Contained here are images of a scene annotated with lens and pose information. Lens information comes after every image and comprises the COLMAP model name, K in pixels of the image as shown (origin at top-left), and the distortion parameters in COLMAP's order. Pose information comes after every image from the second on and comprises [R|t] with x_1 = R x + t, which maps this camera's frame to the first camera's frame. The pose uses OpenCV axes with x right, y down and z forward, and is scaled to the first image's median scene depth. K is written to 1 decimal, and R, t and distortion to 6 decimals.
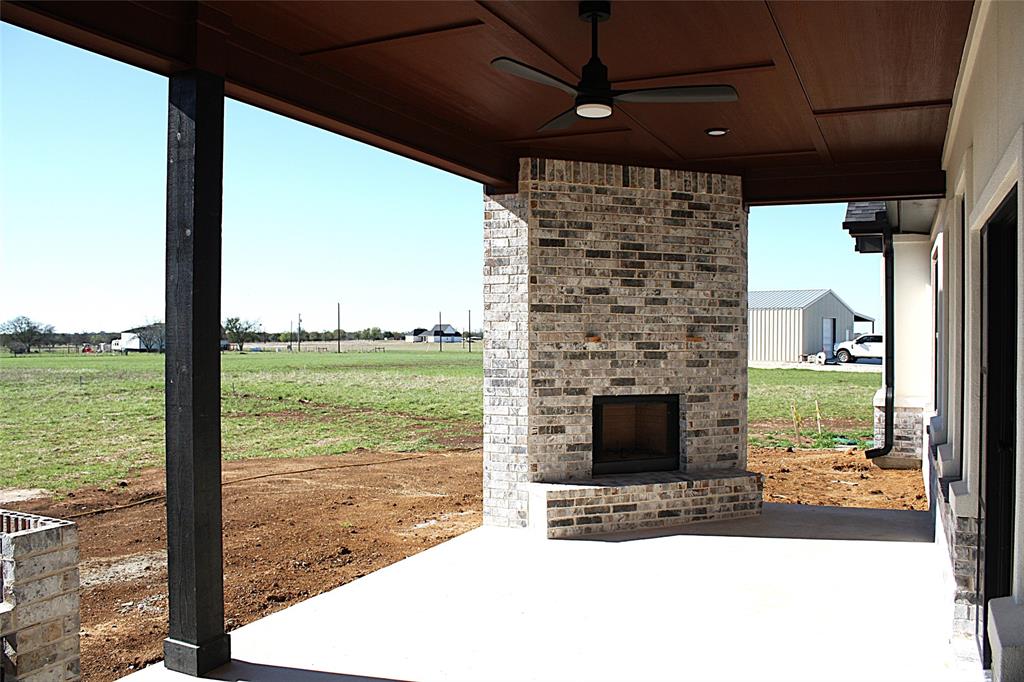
lens RADIAL K [[861.3, 0, 508.3], [0, 861.3, 343.7], [0, 0, 1]] dist [-0.173473, 0.152872]
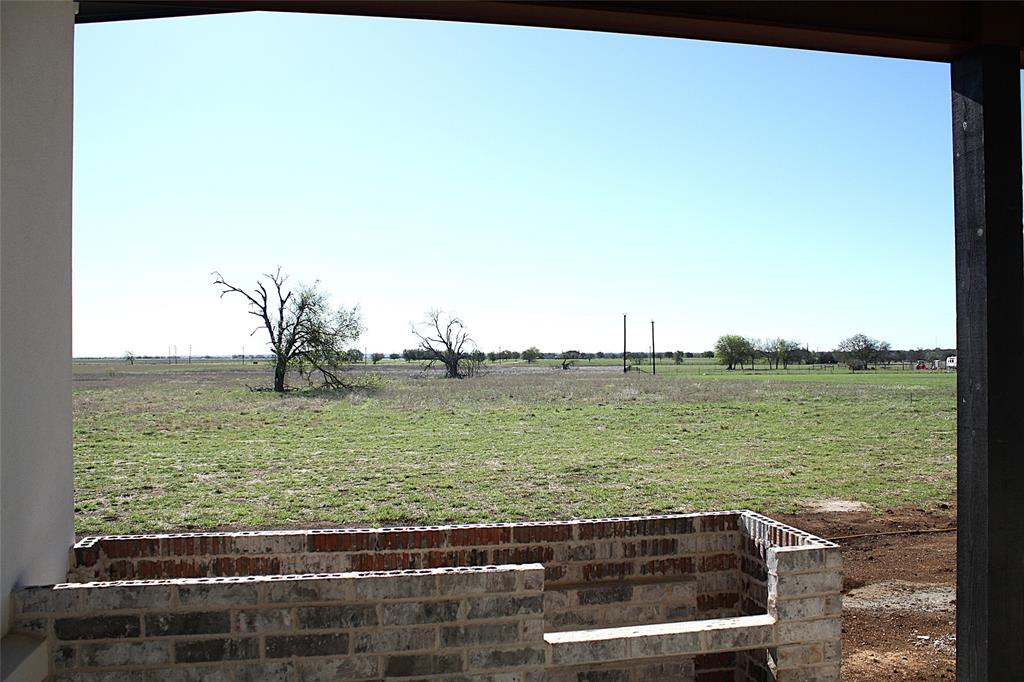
lens RADIAL K [[861.3, 0, 508.3], [0, 861.3, 343.7], [0, 0, 1]] dist [-0.173473, 0.152872]
pose [[0.596221, -0.014209, -0.802695, 0.016701], [-0.002168, 0.999811, -0.019308, 0.002237], [0.802817, 0.013252, 0.596078, 0.086842]]
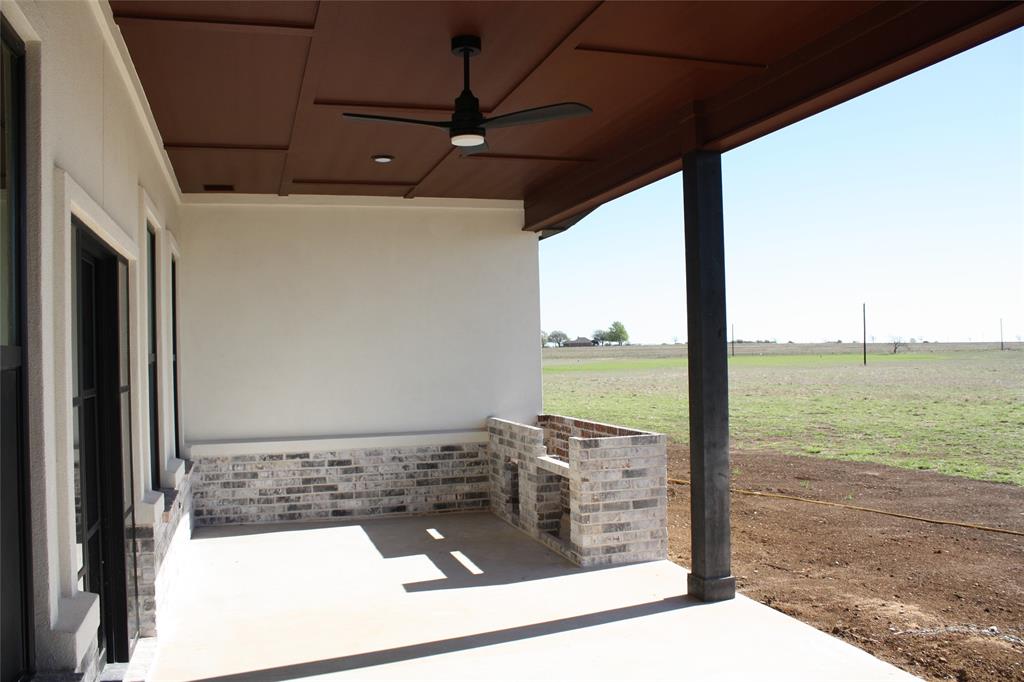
lens RADIAL K [[861.3, 0, 508.3], [0, 861.3, 343.7], [0, 0, 1]] dist [-0.173473, 0.152872]
pose [[-0.743871, 0.005298, -0.668302, 0.796036], [0.009509, 0.999951, -0.002657, -0.018280], [0.668256, -0.008331, -0.743885, 1.869652]]
